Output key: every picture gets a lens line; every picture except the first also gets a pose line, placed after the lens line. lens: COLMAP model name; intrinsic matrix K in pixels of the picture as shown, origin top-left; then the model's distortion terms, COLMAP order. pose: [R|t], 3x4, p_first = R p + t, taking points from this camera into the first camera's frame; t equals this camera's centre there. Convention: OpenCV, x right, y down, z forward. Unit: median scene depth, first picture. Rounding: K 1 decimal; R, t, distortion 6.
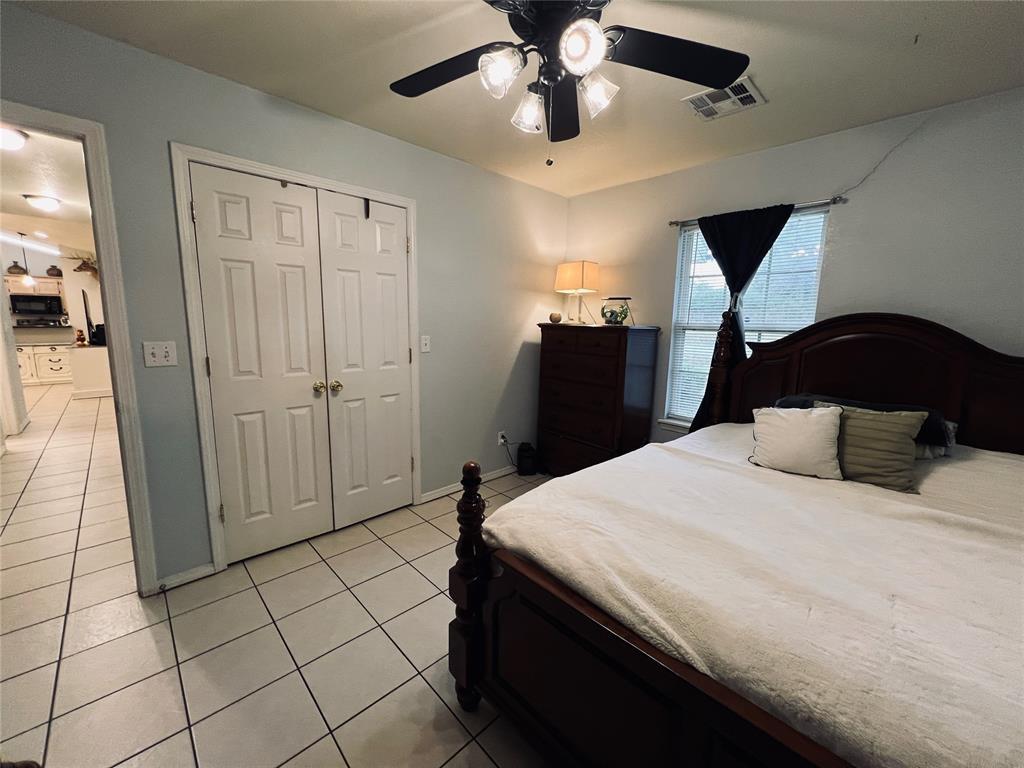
lens RADIAL K [[408.8, 0, 510.3], [0, 408.8, 383.2], [0, 0, 1]] dist [-0.000446, 0.000128]
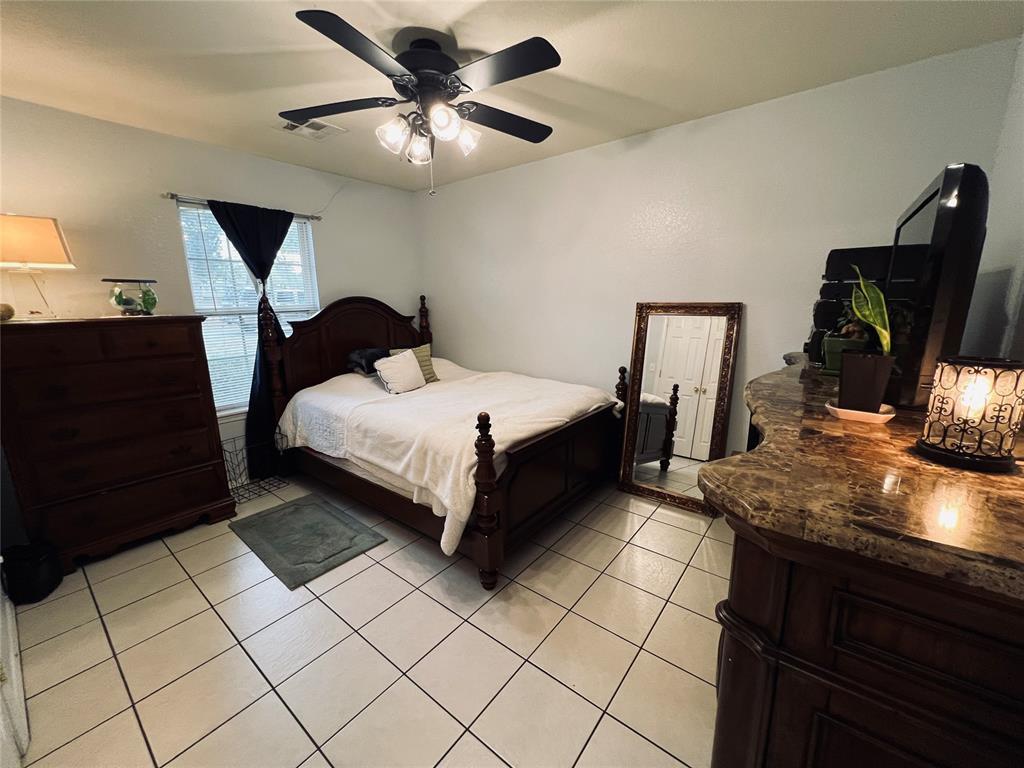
lens RADIAL K [[408.8, 0, 510.3], [0, 408.8, 383.2], [0, 0, 1]] dist [-0.000446, 0.000128]
pose [[-0.139290, -0.222807, 0.964860, -0.773200], [0.165132, 0.955489, 0.244482, -0.122833], [-0.976386, 0.193383, -0.096297, 0.551862]]
